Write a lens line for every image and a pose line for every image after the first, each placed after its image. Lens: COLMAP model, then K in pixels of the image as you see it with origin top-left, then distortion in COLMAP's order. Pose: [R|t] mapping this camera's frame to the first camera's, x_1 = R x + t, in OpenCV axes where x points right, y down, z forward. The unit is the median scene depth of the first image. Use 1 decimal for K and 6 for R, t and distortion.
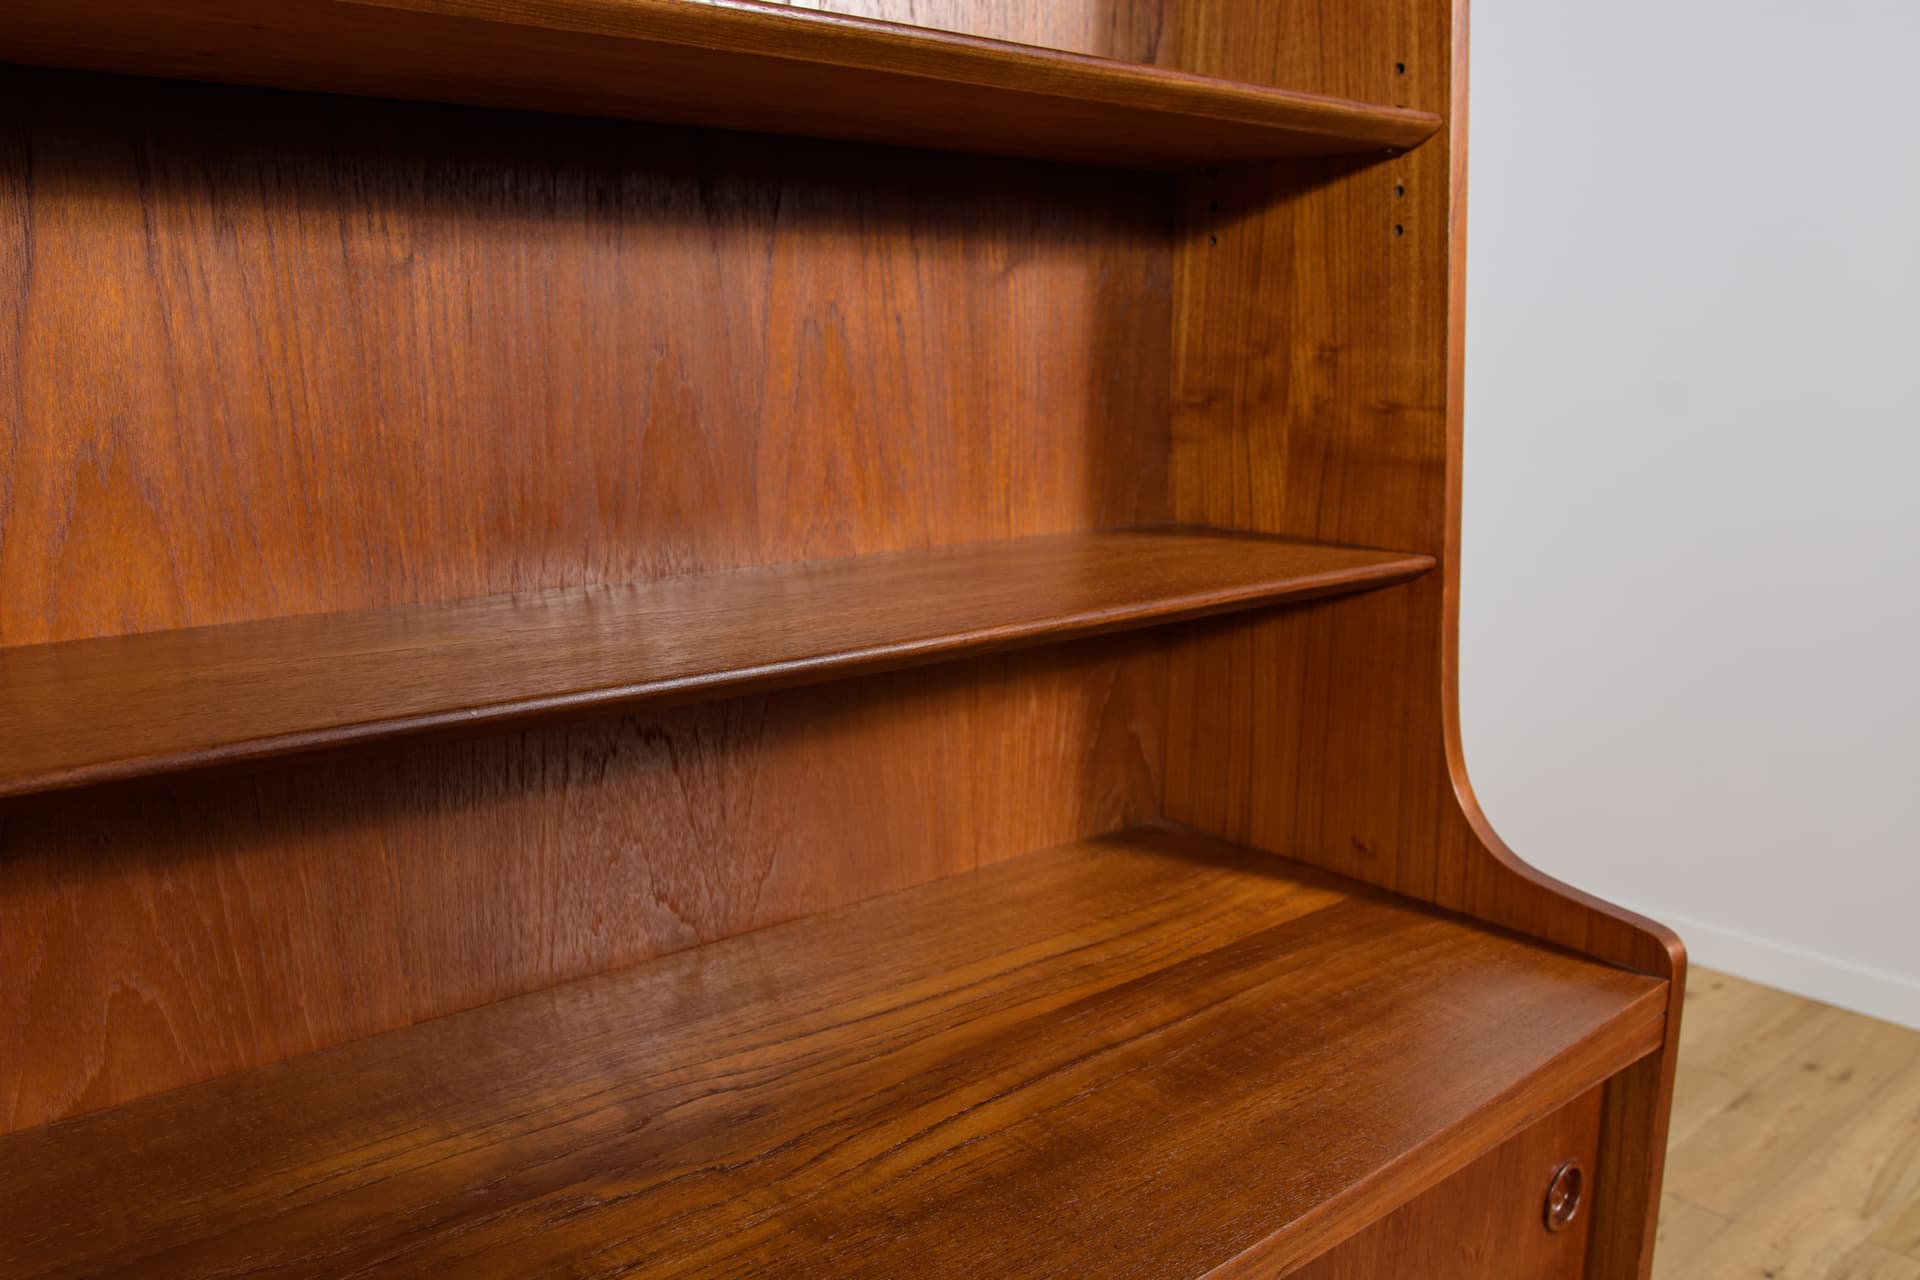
lens RADIAL K [[1550.8, 0, 973.1], [0, 1550.8, 657.7], [0, 0, 1]] dist [-0.051376, 0.021246]
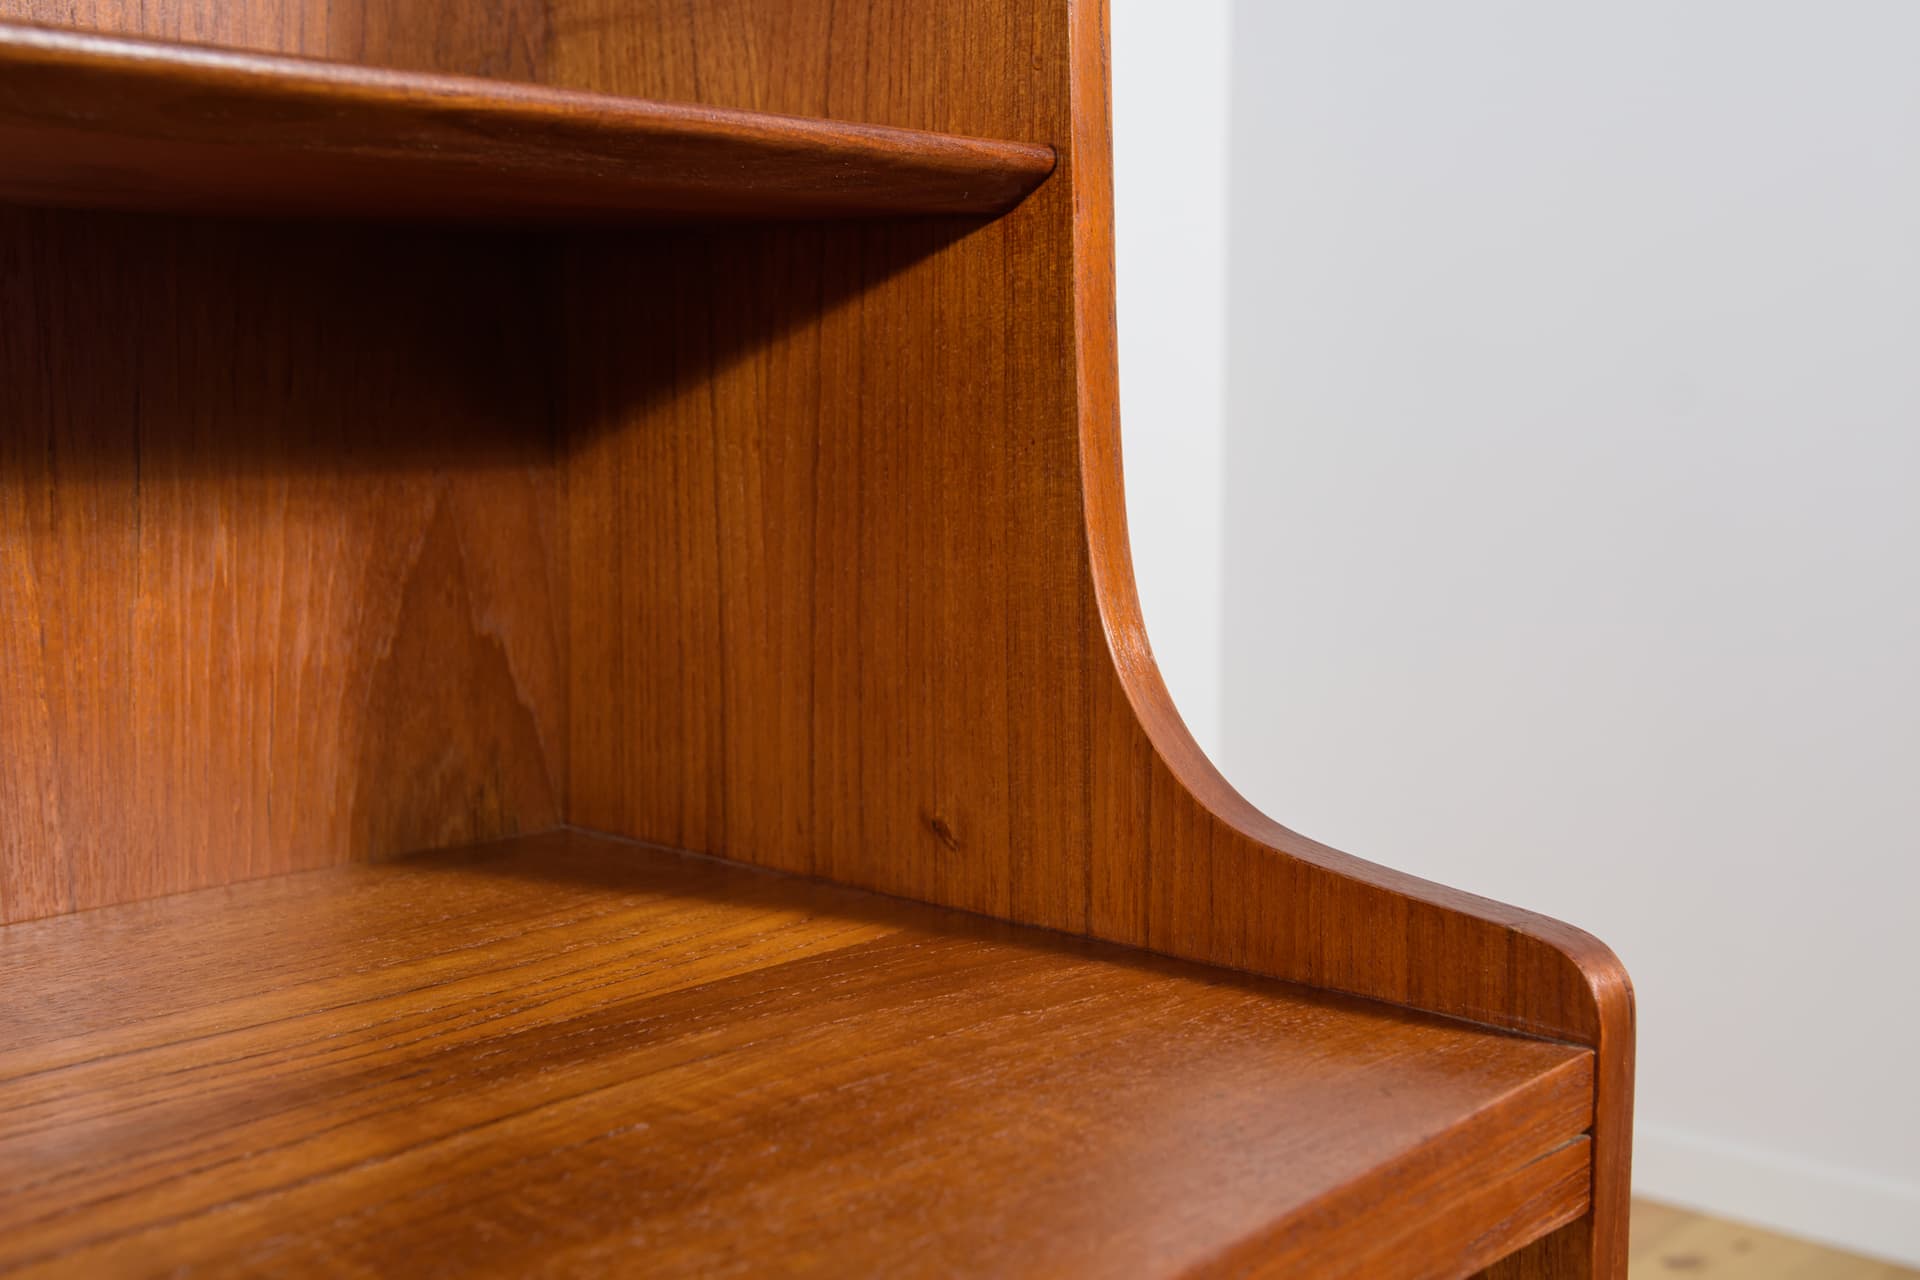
lens RADIAL K [[2267.9, 0, 954.6], [0, 2267.9, 651.3], [0, 0, 1]] dist [0.049168, 0.000000]
pose [[0.991419, -0.012584, 0.130119, 0.178018], [0.024223, 0.995803, -0.088262, 0.135798], [-0.128462, 0.090656, 0.987562, 0.351725]]
